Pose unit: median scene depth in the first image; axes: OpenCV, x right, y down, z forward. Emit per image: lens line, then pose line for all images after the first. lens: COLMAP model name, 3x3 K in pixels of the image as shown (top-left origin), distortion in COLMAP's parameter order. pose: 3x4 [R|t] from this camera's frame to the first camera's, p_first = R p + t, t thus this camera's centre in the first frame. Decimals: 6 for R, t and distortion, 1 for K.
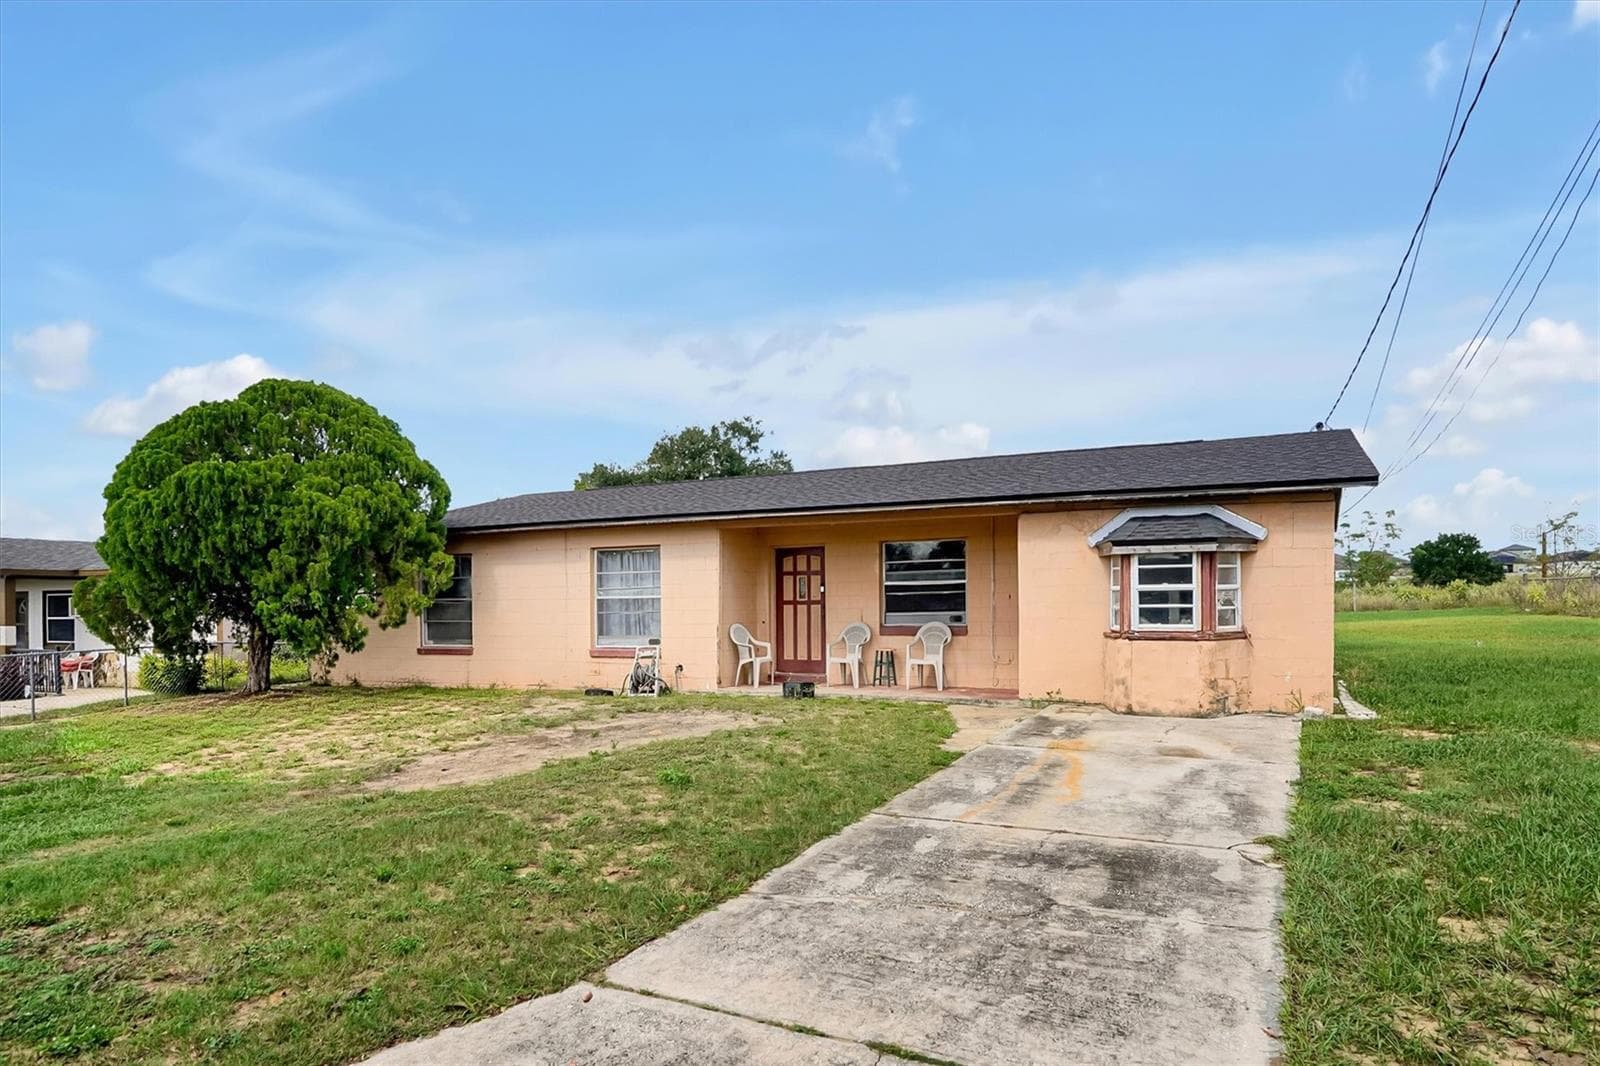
lens RADIAL K [[981.2, 0, 800.4], [0, 981.2, 624.4], [0, 0, 1]] dist [-0.000985, -0.000122]
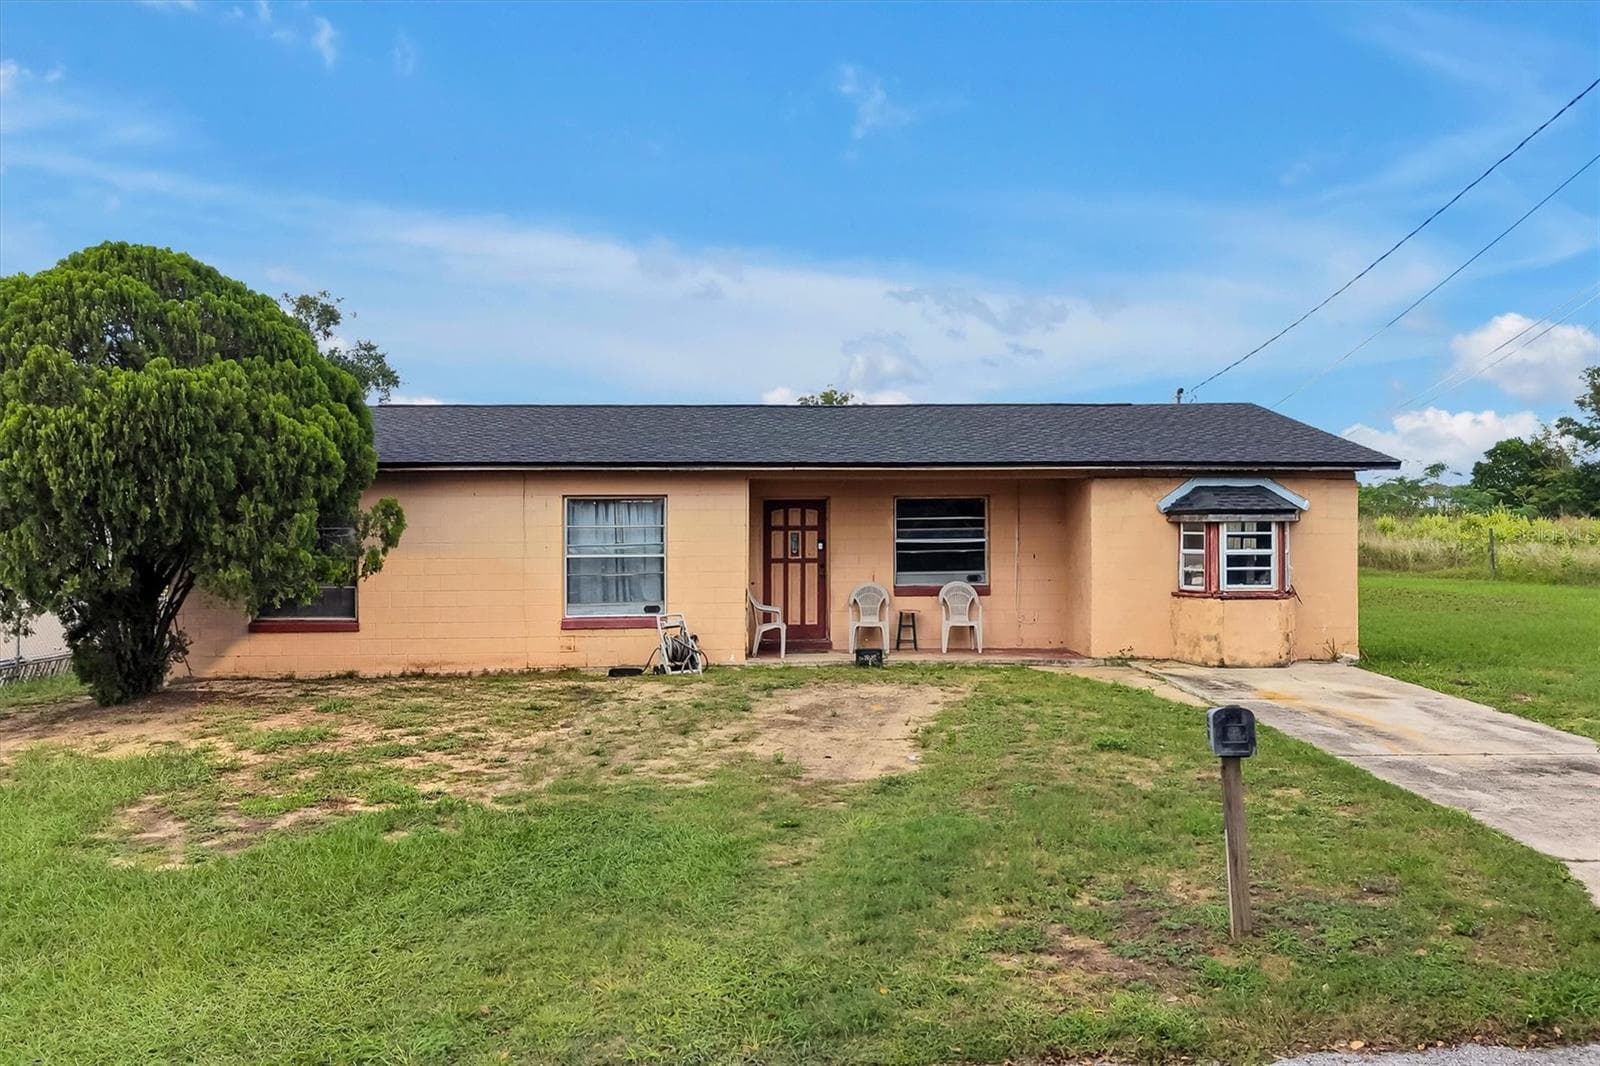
lens RADIAL K [[1258.4, 0, 794.2], [0, 1258.4, 574.1], [0, 0, 1]] dist [0.100073, -0.167821]
pose [[0.875169, -0.012017, 0.483669, -0.609175], [0.006911, 0.999900, 0.012338, -0.026593], [-0.483768, -0.007455, 0.875164, -0.012589]]
